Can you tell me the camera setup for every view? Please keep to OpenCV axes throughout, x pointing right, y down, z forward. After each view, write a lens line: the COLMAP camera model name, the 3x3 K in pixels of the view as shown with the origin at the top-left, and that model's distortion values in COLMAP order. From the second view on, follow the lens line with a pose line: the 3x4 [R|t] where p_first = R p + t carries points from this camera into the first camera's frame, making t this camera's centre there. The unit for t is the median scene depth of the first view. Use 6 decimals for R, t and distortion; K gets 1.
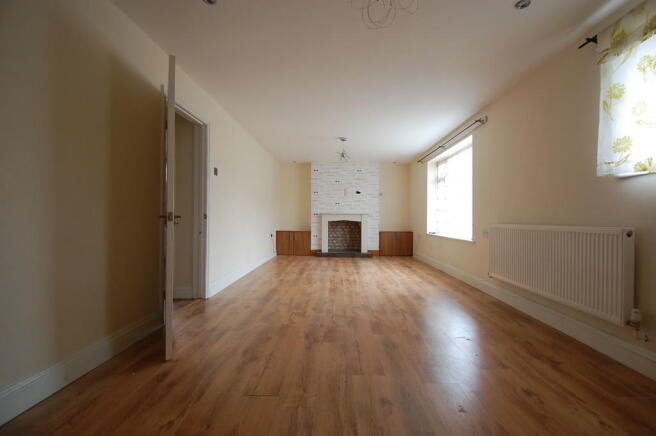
lens RADIAL K [[282.1, 0, 328.0], [0, 282.1, 218.0], [0, 0, 1]] dist [-0.001822, -0.000168]
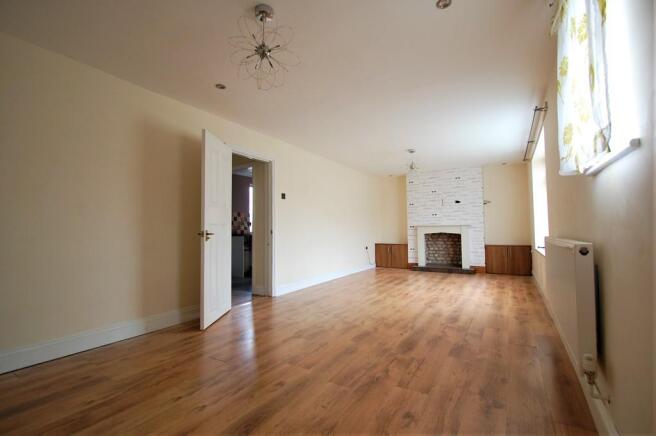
lens RADIAL K [[282.1, 0, 328.0], [0, 282.1, 218.0], [0, 0, 1]] dist [-0.001822, -0.000168]
pose [[0.868247, -0.037855, -0.494686, 0.194566], [0.016121, 0.998711, -0.048131, -0.001236], [0.495870, 0.033815, 0.867738, 0.003088]]
